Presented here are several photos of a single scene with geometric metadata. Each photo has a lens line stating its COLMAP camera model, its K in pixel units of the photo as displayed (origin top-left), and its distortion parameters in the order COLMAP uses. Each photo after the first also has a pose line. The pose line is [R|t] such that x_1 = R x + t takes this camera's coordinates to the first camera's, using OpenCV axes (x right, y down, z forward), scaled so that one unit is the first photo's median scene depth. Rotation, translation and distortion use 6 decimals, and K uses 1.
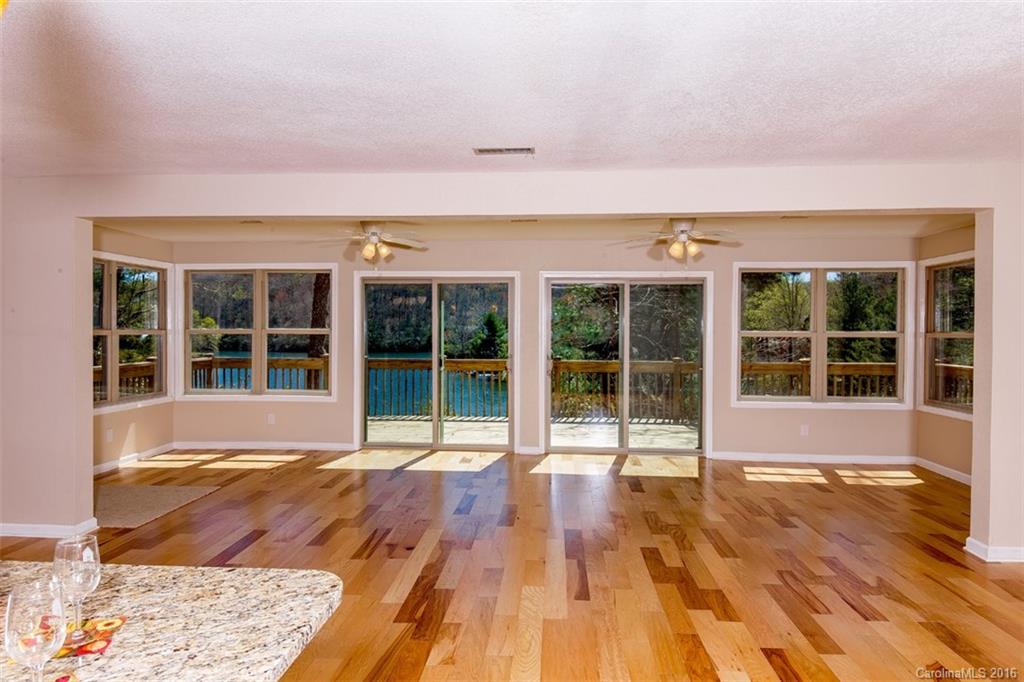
lens RADIAL K [[718.4, 0, 512.1], [0, 718.4, 338.9], [0, 0, 1]] dist [0.076558, 0.001433]
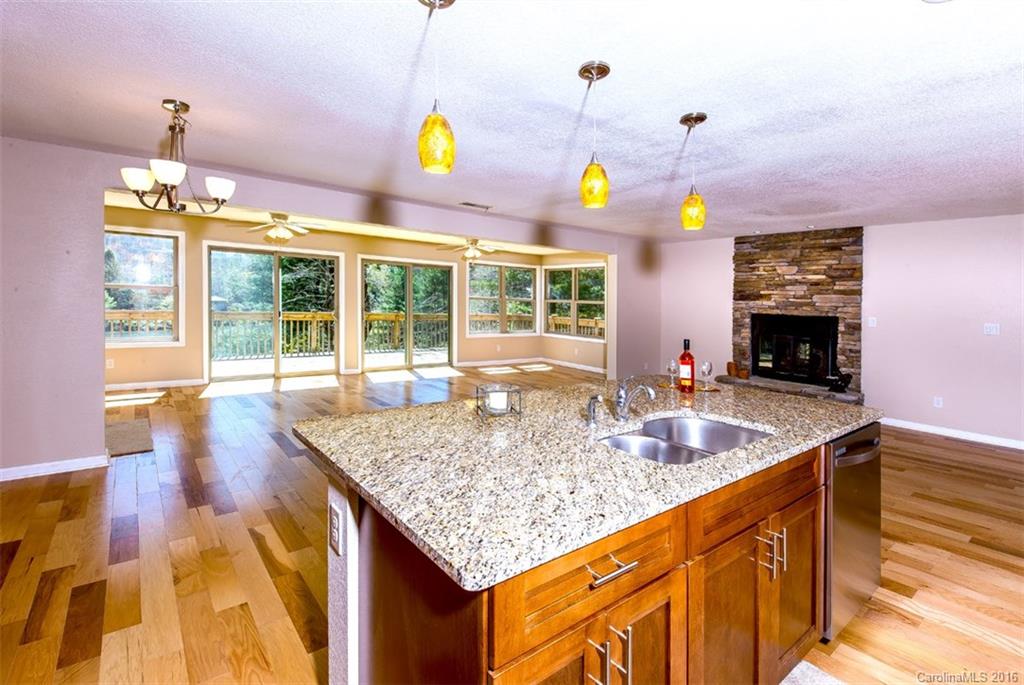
lens RADIAL K [[468.0, 0, 510.3], [0, 468.0, 347.8], [0, 0, 1]] dist [0.001317, -0.002403]
pose [[0.742715, -0.049694, 0.667761, -0.395953], [-0.022163, 0.994871, 0.098689, -0.002069], [-0.669240, -0.088098, 0.737805, 0.038534]]
